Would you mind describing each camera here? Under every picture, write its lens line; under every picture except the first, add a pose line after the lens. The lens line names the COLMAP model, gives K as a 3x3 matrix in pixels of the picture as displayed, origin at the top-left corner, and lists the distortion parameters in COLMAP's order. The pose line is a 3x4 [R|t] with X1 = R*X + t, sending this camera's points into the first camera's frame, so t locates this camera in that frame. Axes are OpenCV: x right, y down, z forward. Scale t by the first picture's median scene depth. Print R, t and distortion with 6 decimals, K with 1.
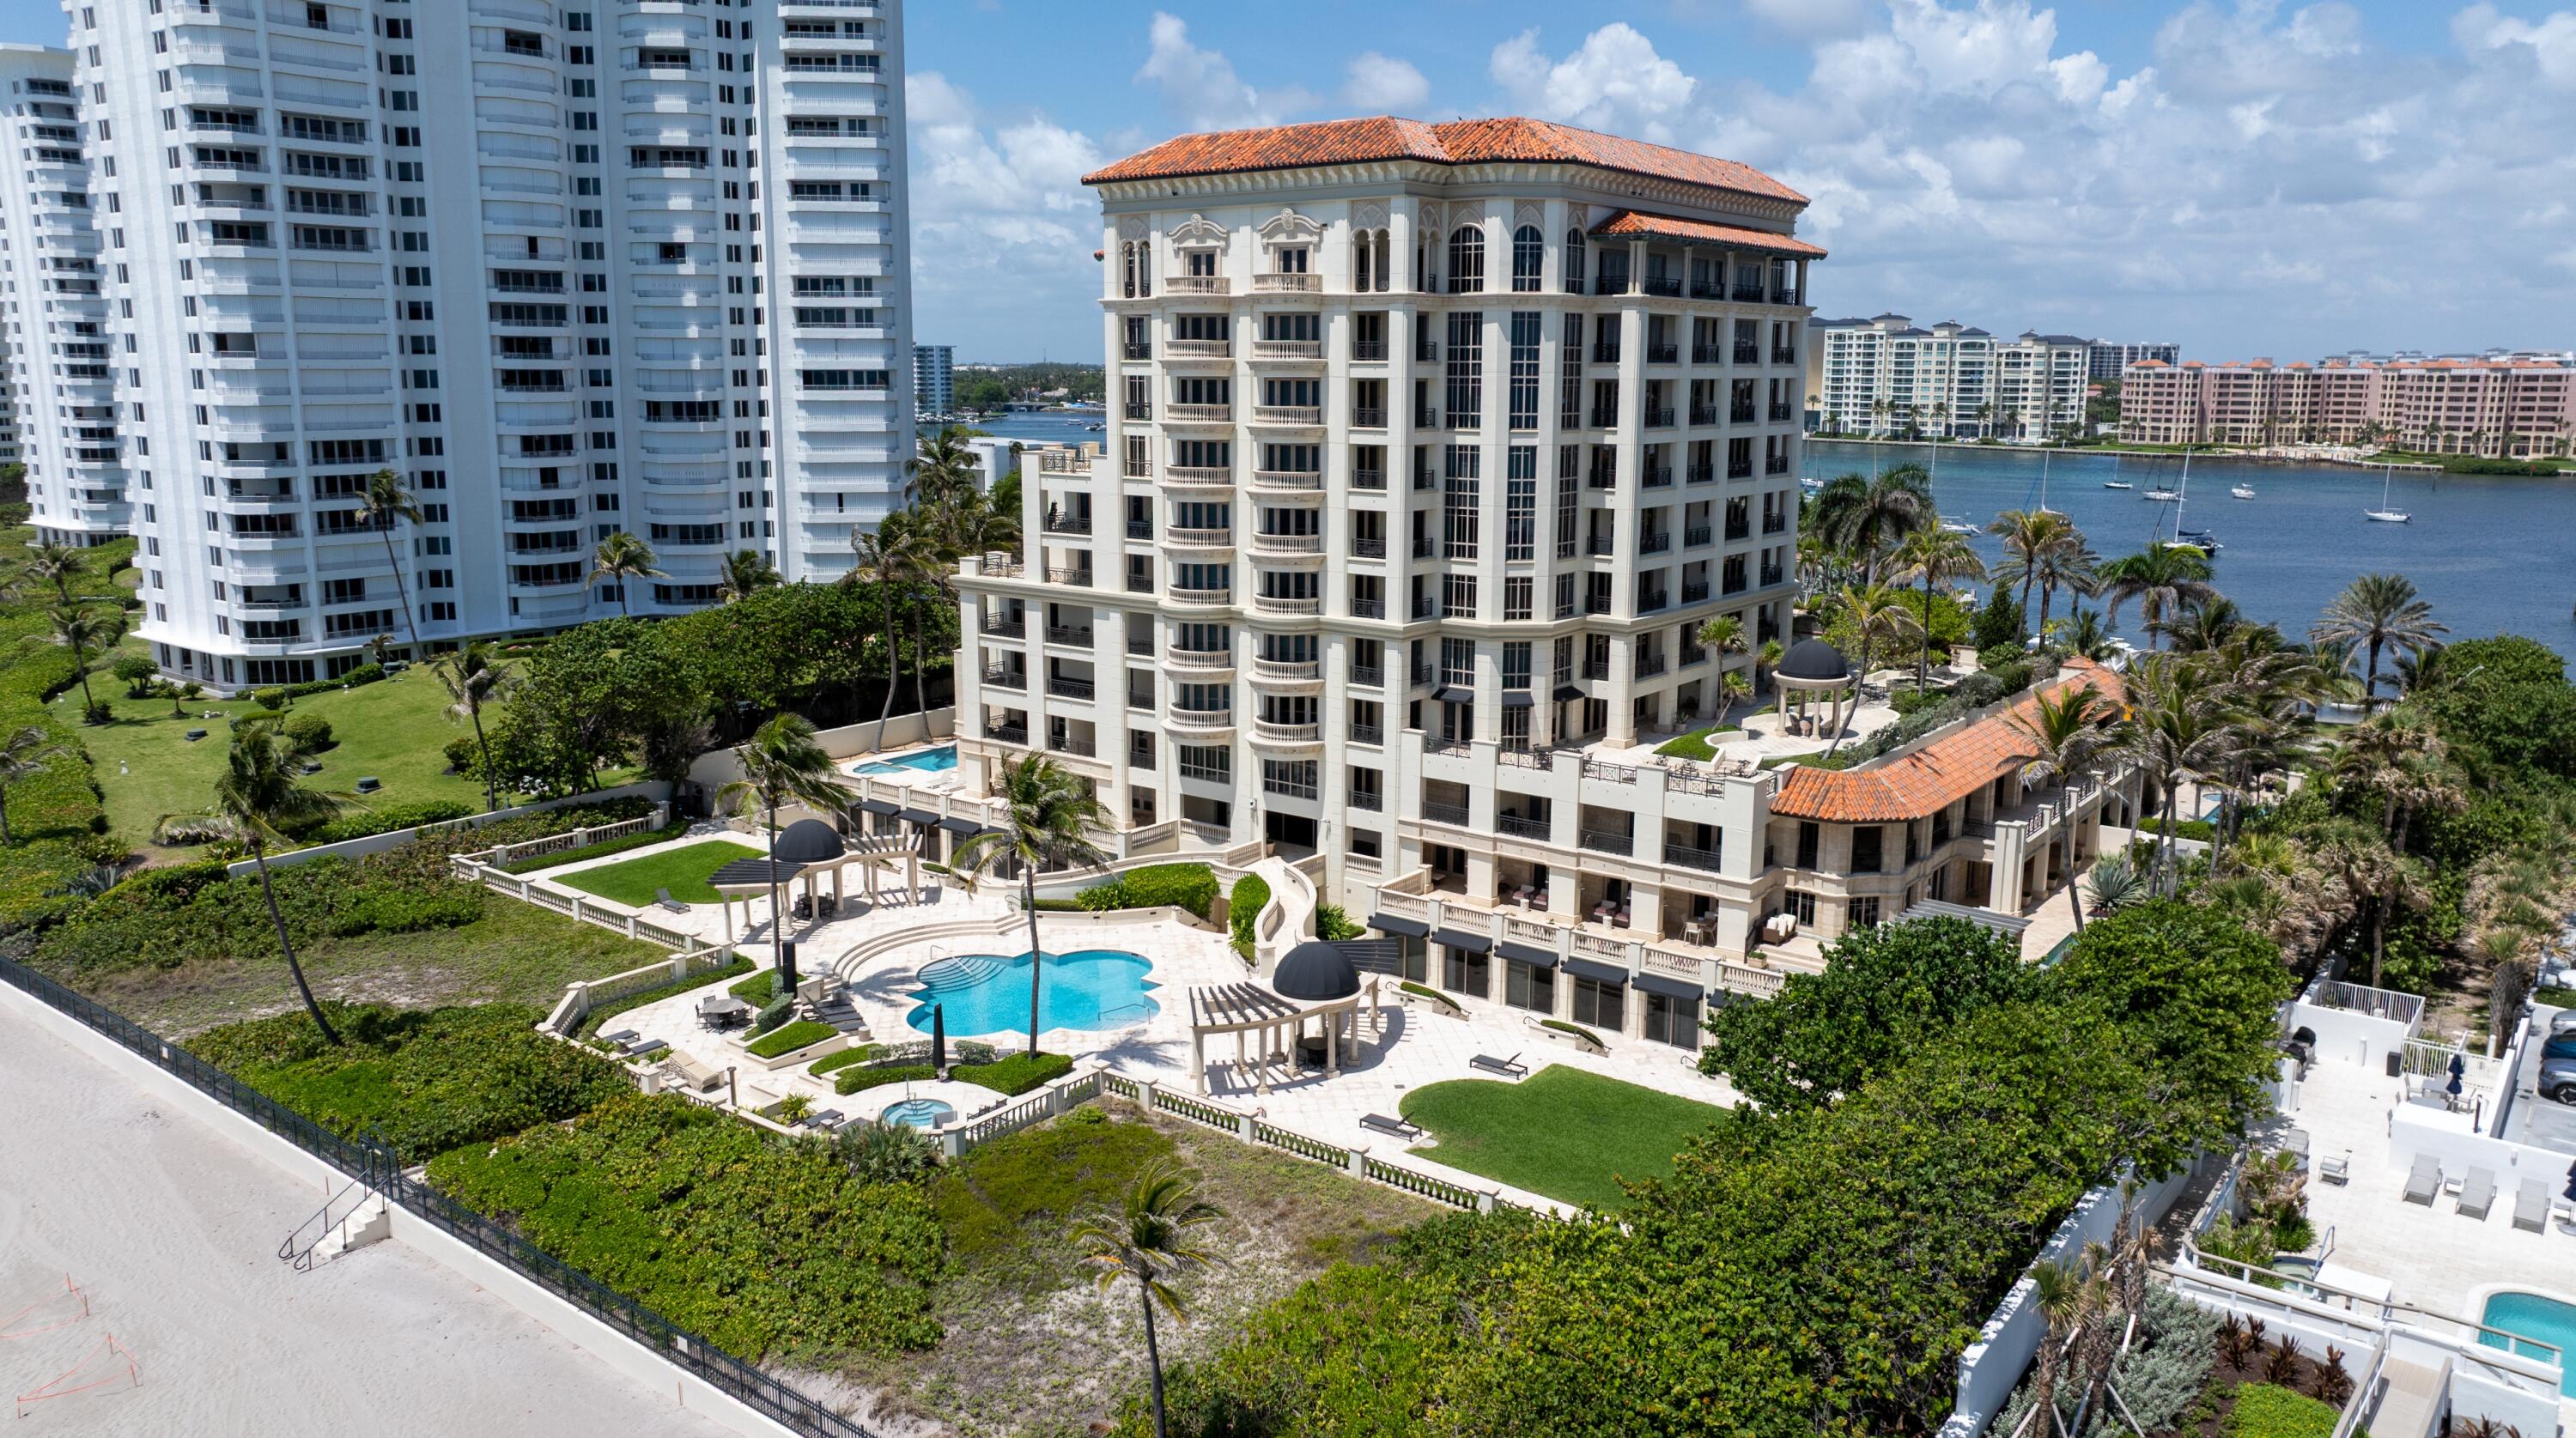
lens RADIAL K [[1822.9, 0, 1301.8], [0, 1822.9, 707.3], [0, 0, 1]] dist [-0.017552, -0.013504]
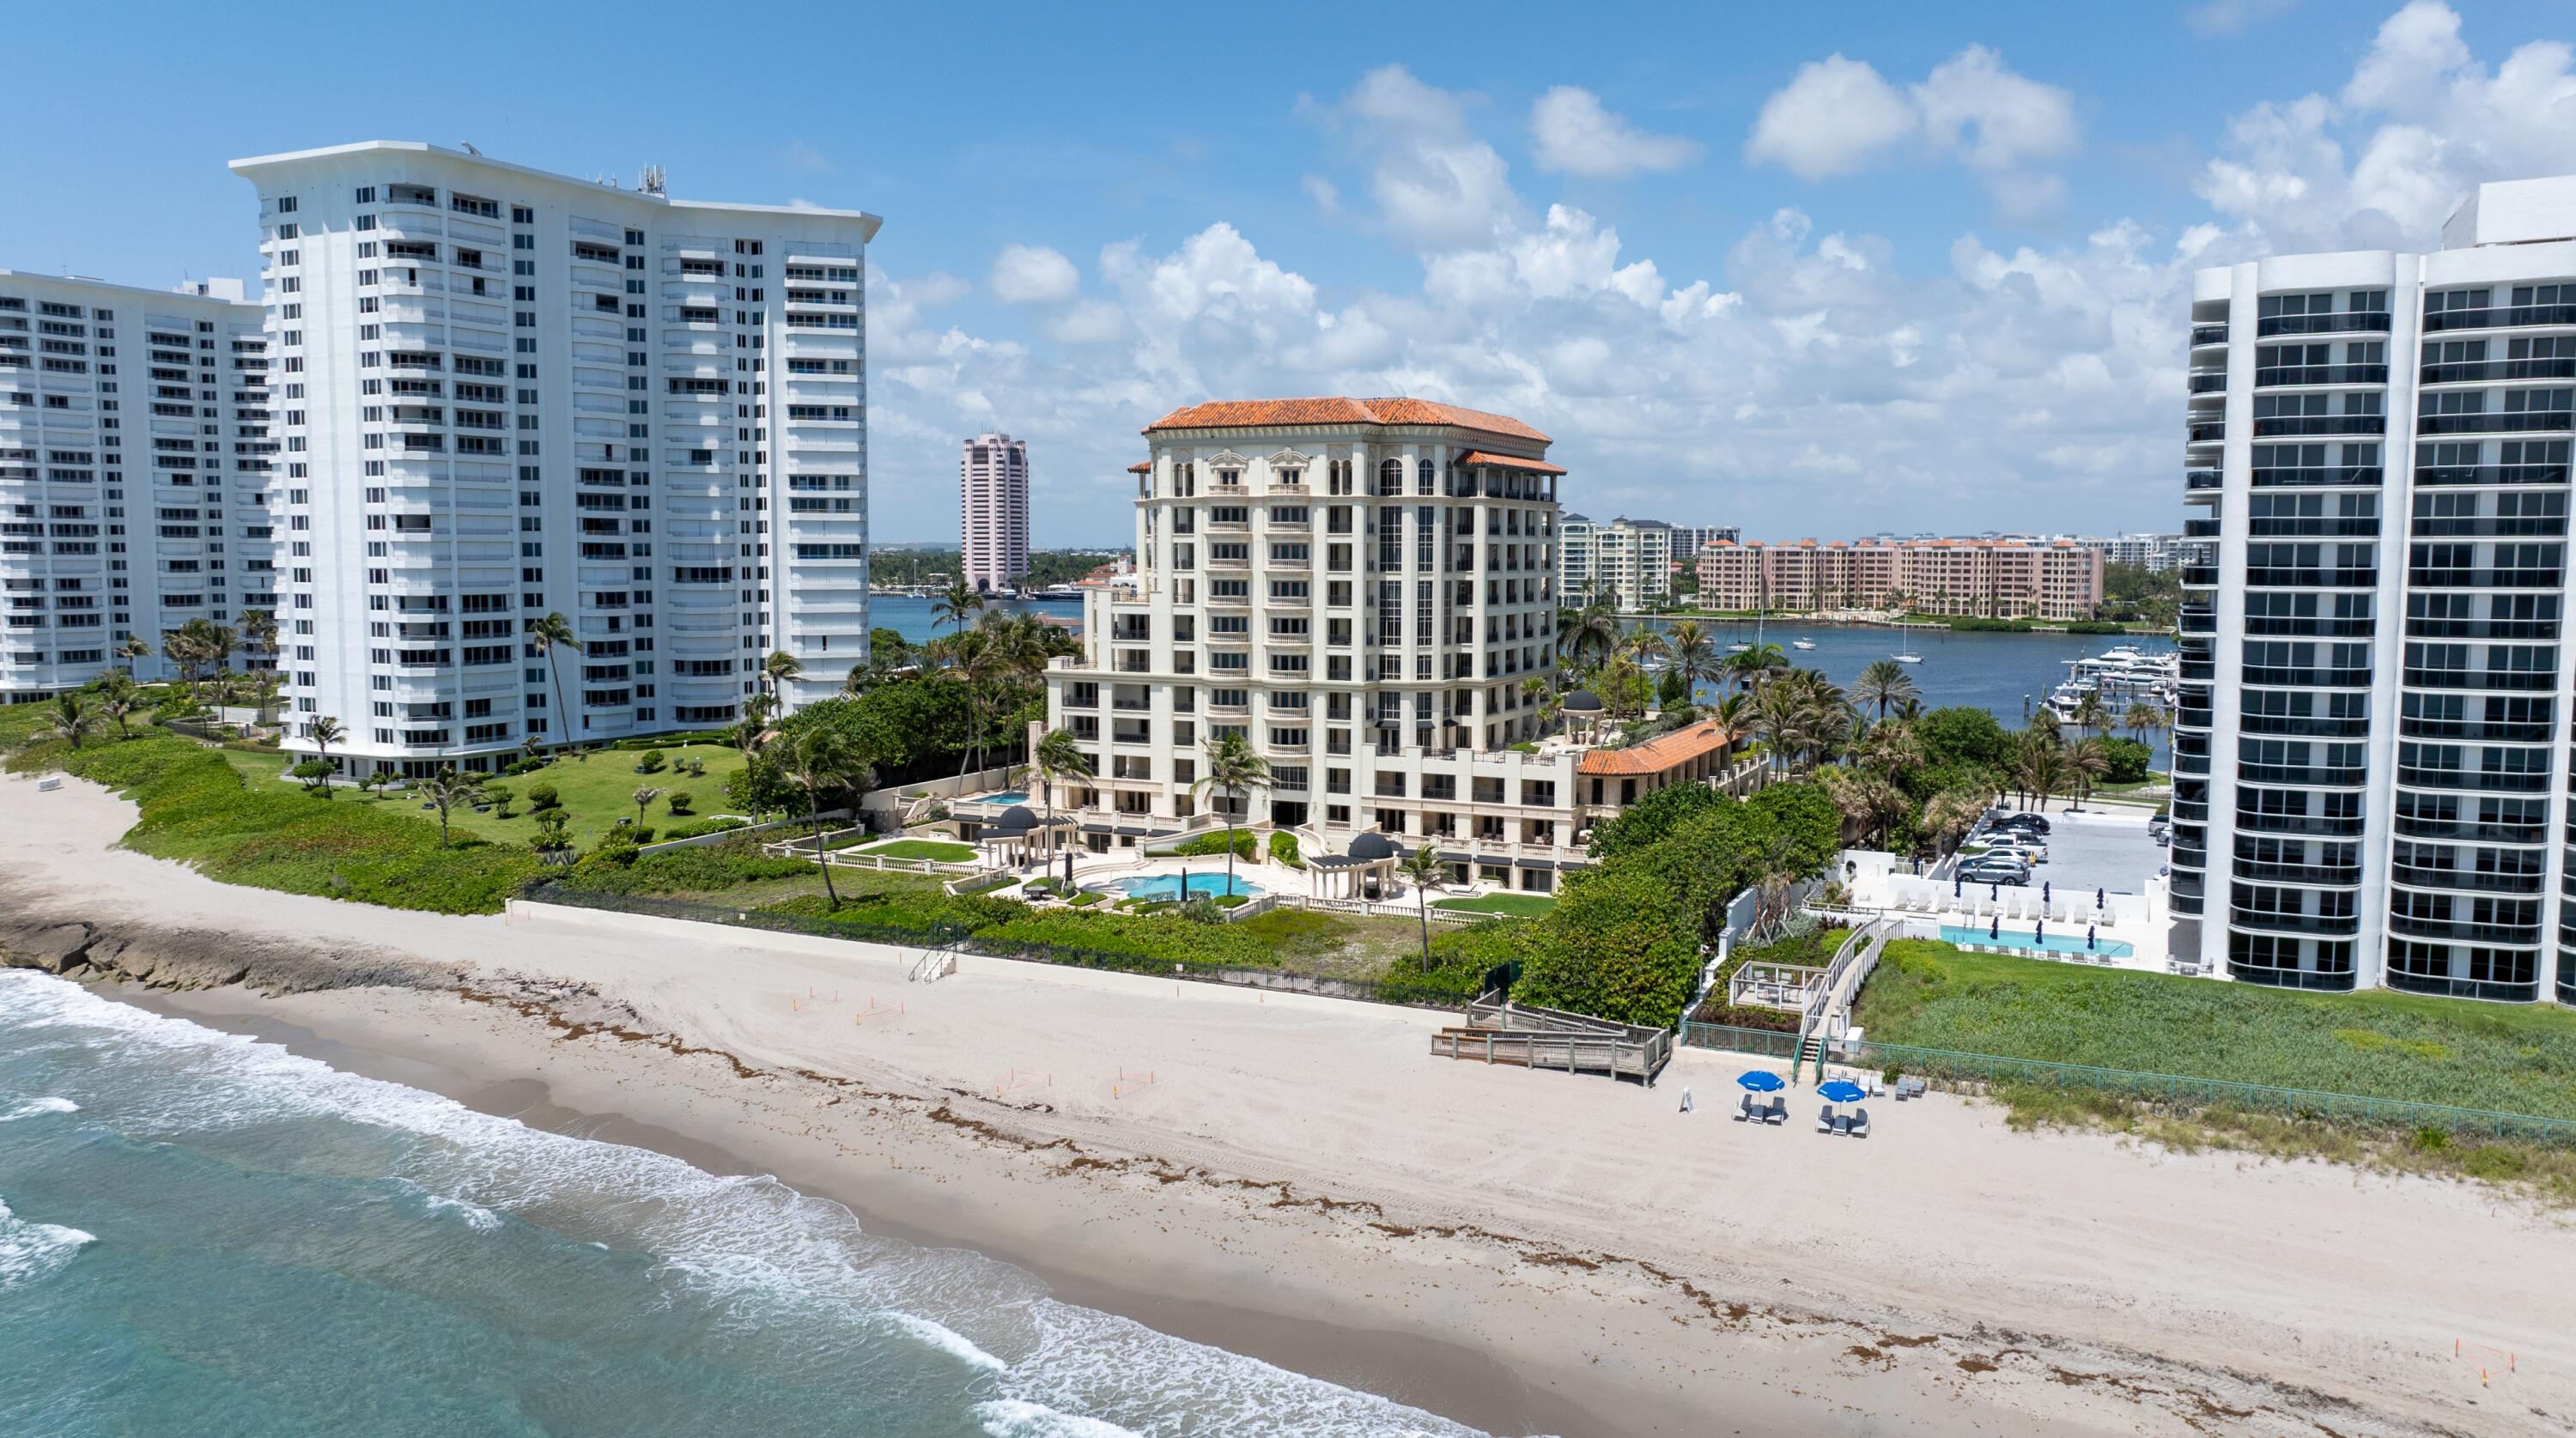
lens RADIAL K [[1822.9, 0, 1297.8], [0, 1822.9, 711.9], [0, 0, 1]] dist [-0.017552, -0.013504]
pose [[0.978608, -0.019726, 0.204787, -0.333244], [0.039380, 0.994948, -0.092344, 0.129366], [-0.201931, 0.098433, 0.974441, -0.628660]]
